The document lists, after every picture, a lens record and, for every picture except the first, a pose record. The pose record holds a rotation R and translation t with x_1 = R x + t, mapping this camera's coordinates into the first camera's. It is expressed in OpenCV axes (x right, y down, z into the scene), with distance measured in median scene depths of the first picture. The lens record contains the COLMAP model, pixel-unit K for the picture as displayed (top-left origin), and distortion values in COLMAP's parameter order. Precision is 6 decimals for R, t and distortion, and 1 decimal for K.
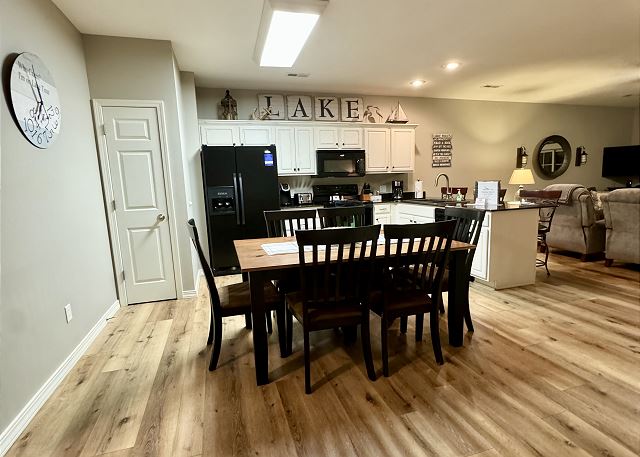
lens RADIAL K [[338.8, 0, 320.8], [0, 338.8, 232.4], [0, 0, 1]] dist [-0.001015, -0.000615]
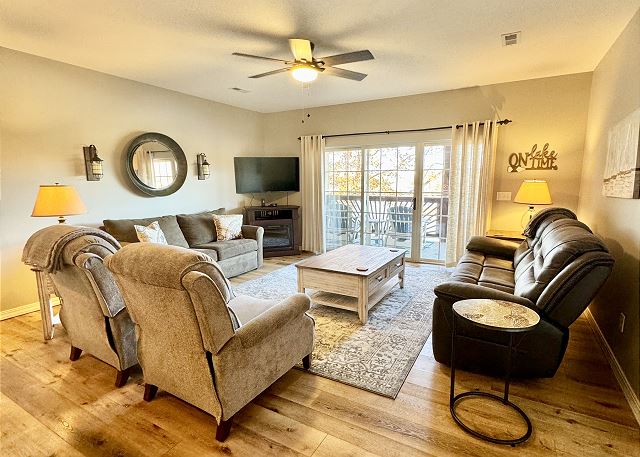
lens RADIAL K [[338.8, 0, 320.8], [0, 338.8, 232.4], [0, 0, 1]] dist [-0.001015, -0.000615]
pose [[0.728953, -0.076655, 0.680258, 0.629025], [0.086036, 0.996090, 0.020050, -0.106001], [-0.679135, 0.043911, 0.732698, 0.417516]]
